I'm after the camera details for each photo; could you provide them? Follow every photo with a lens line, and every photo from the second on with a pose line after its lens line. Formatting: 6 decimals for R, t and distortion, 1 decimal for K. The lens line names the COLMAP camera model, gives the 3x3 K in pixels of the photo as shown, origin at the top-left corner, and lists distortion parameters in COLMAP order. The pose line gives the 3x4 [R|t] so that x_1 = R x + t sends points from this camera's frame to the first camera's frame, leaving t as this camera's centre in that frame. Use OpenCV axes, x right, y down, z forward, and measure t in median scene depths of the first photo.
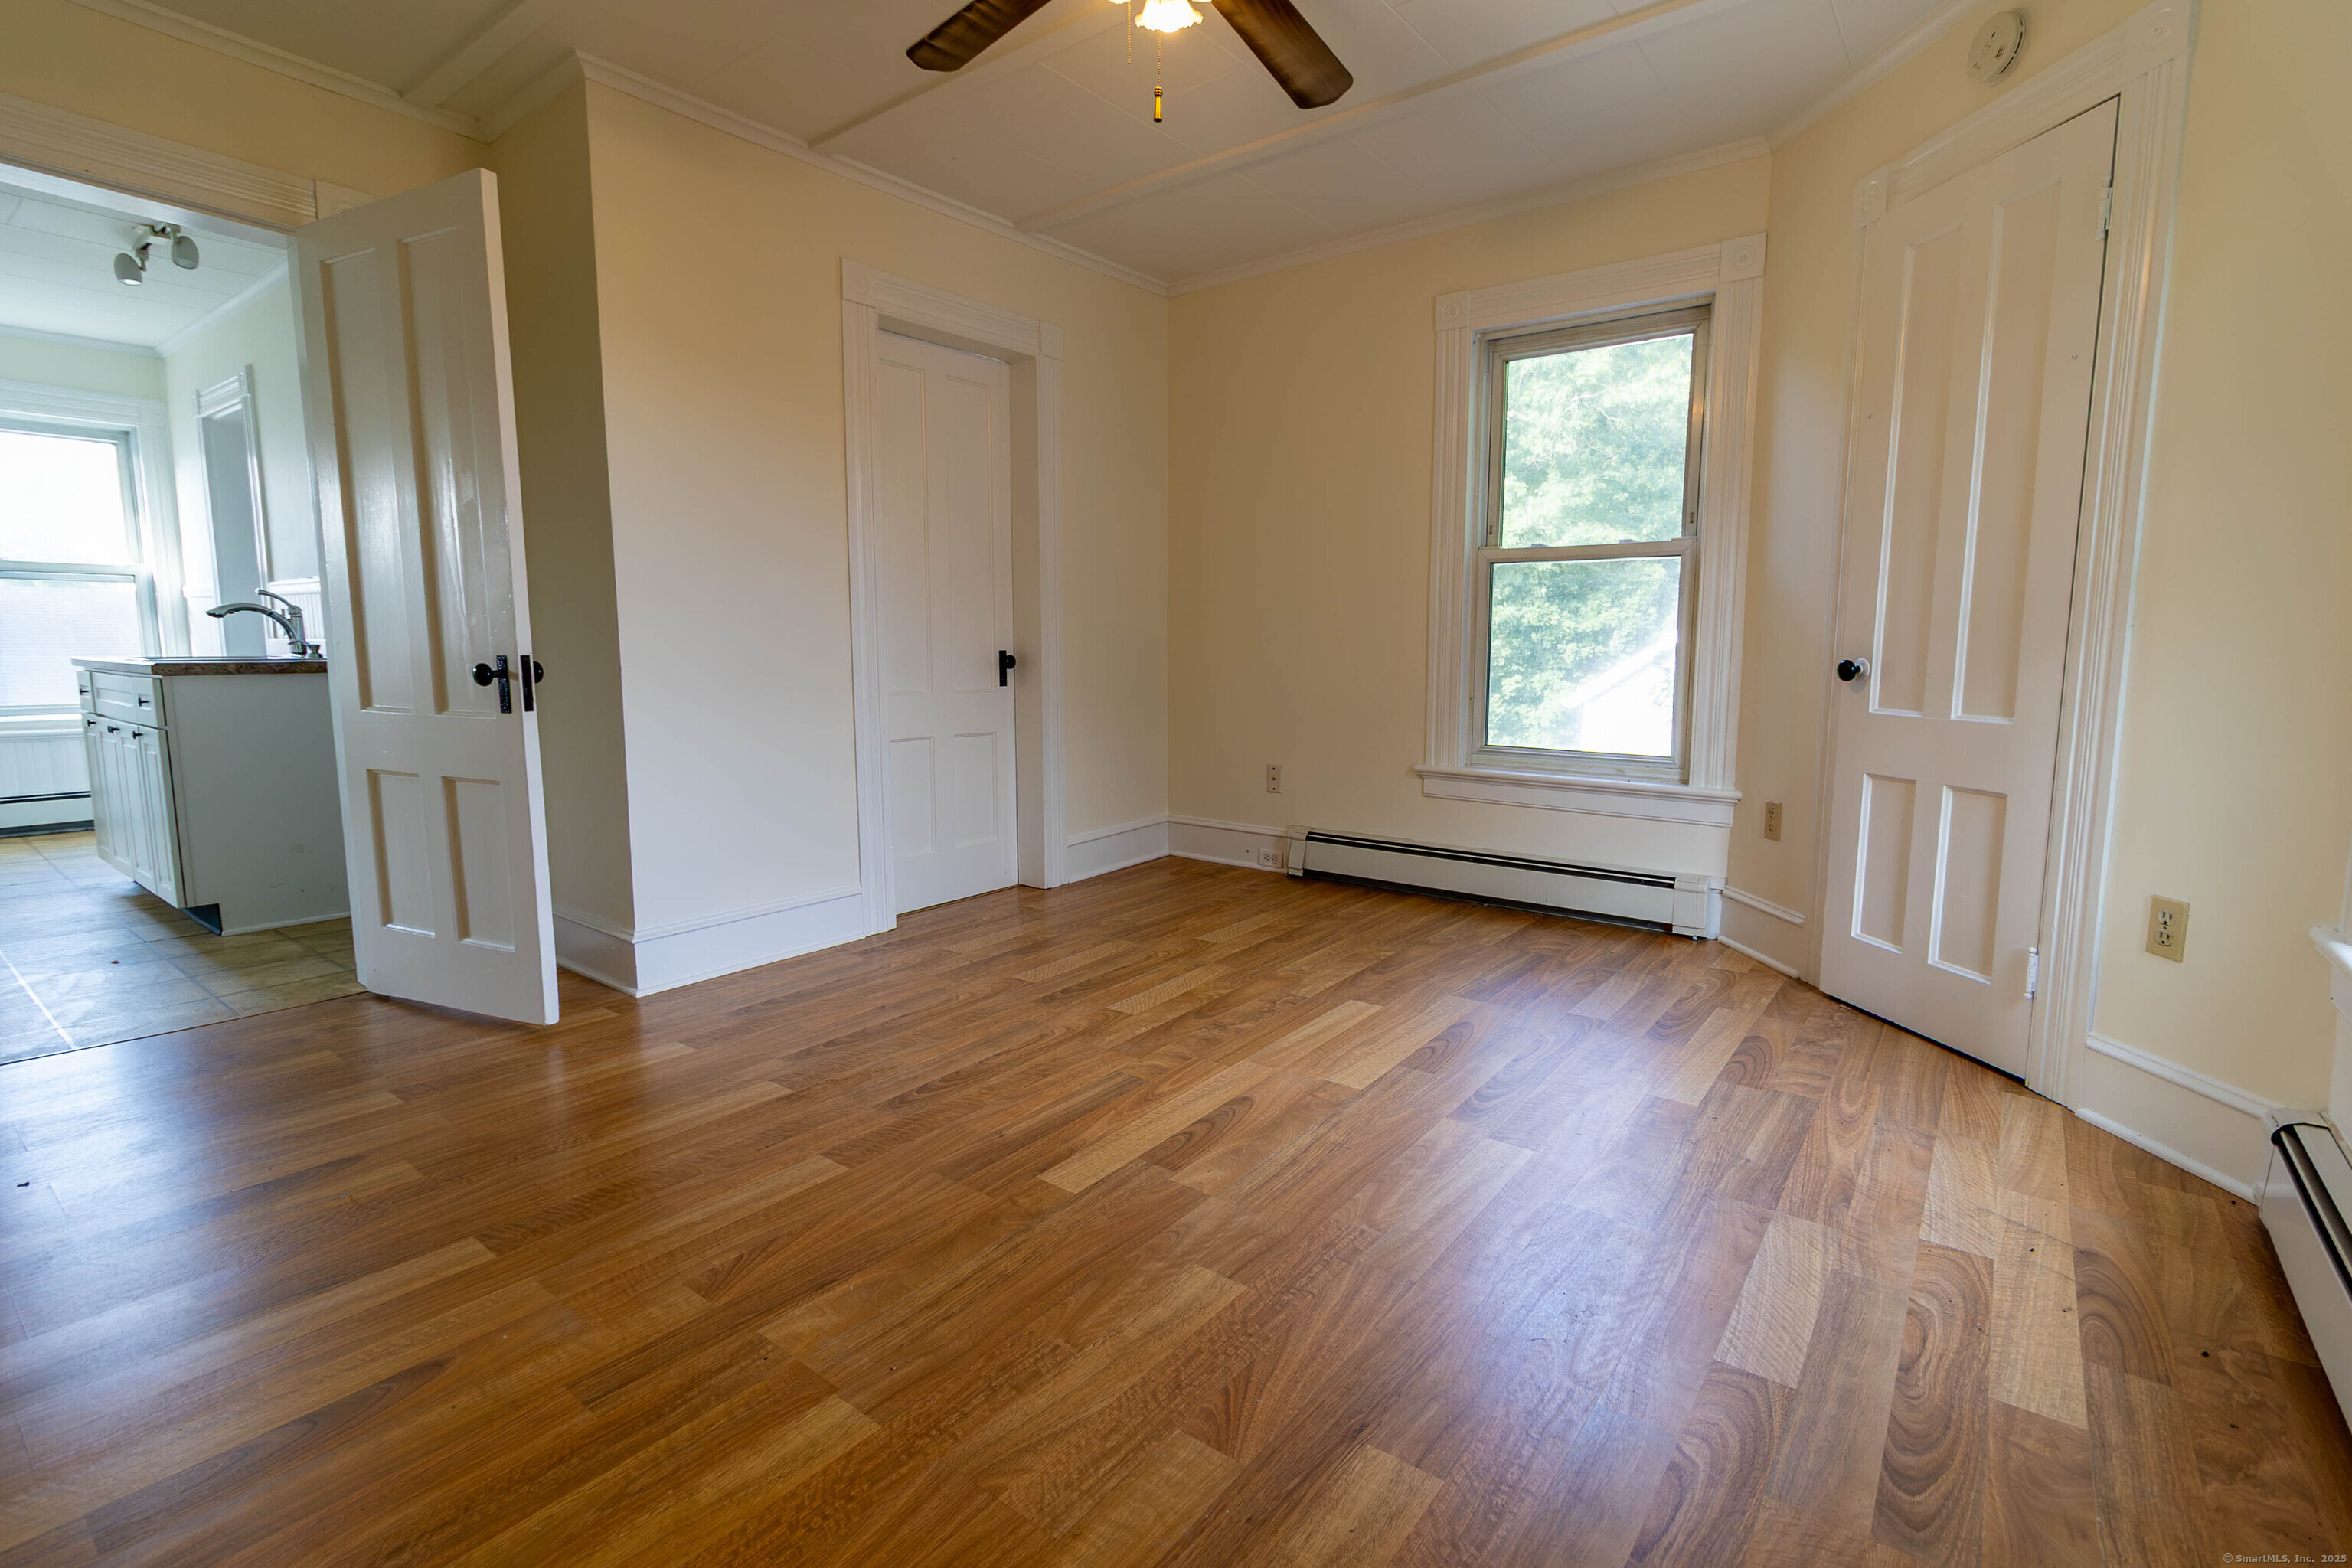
lens RADIAL K [[1074.4, 0, 1179.4], [0, 1074.4, 773.0], [0, 0, 1]] dist [0.000769, -0.000032]
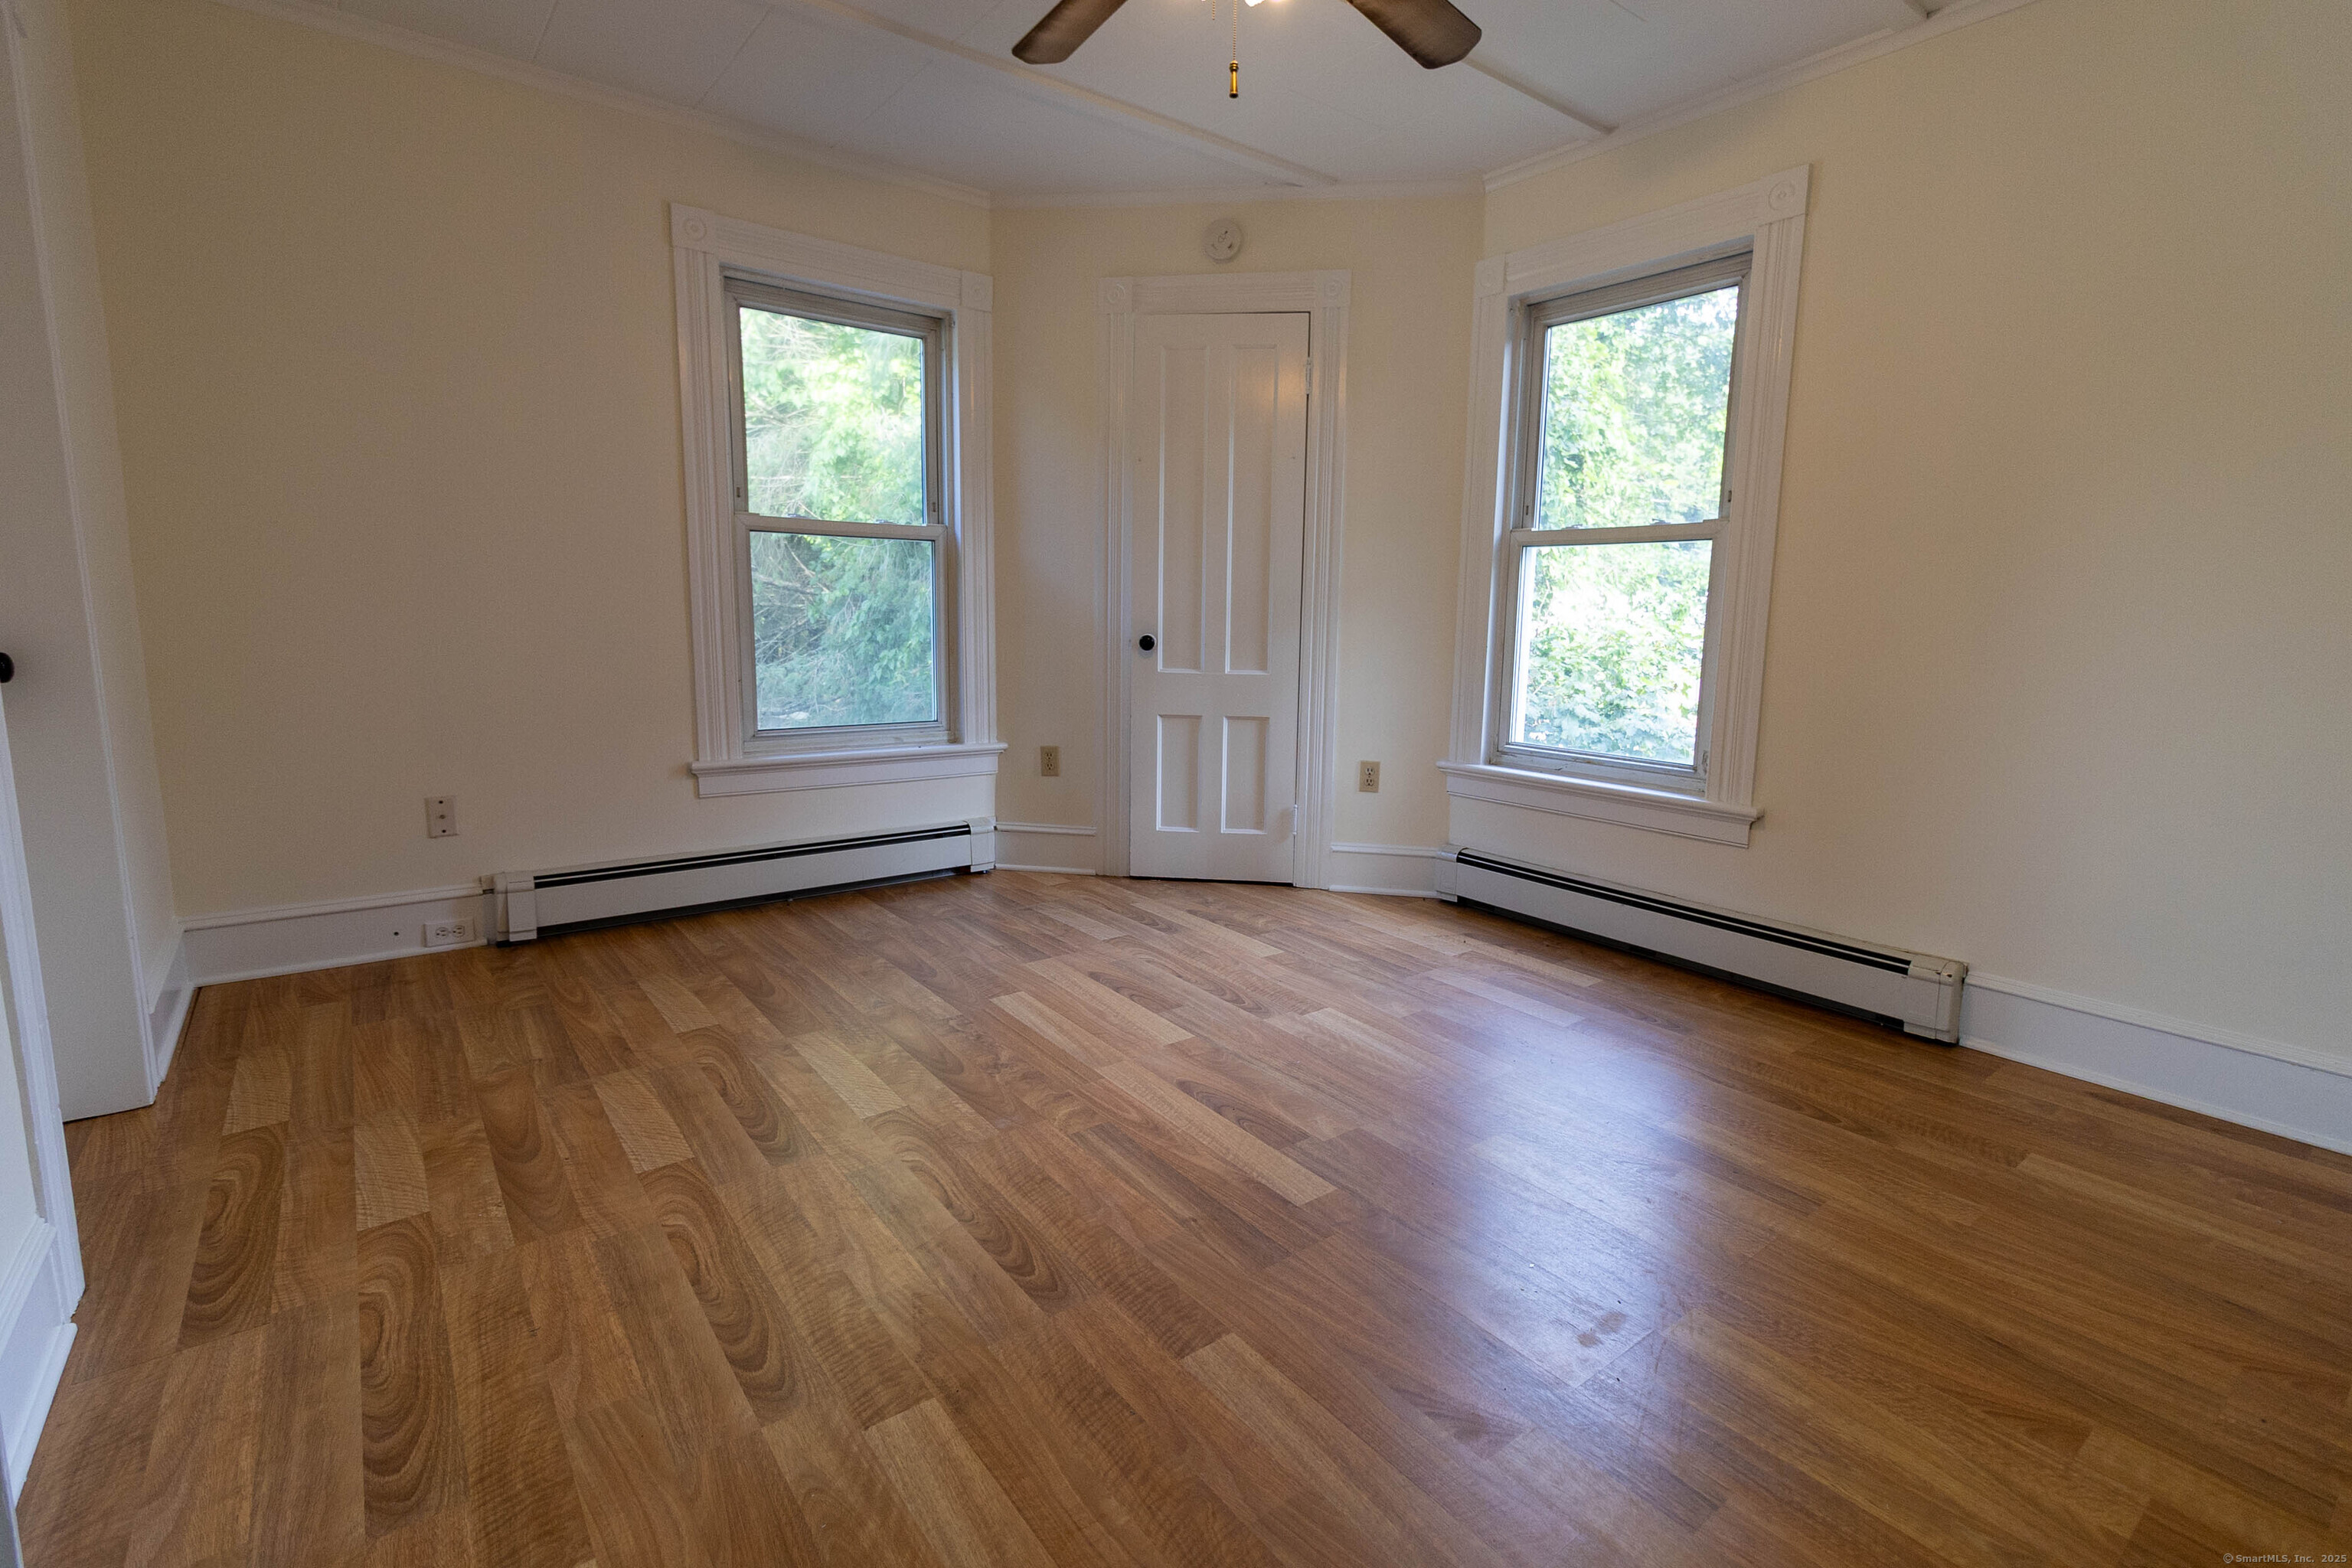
lens RADIAL K [[1095.5, 0, 1202.0], [0, 1095.5, 762.1], [0, 0, 1]] dist [0.001721, 0.000454]
pose [[0.246453, -0.136744, 0.959459, -0.752126], [0.100632, 0.988255, 0.115000, -0.099483], [-0.963916, 0.068210, 0.257319, 0.581295]]
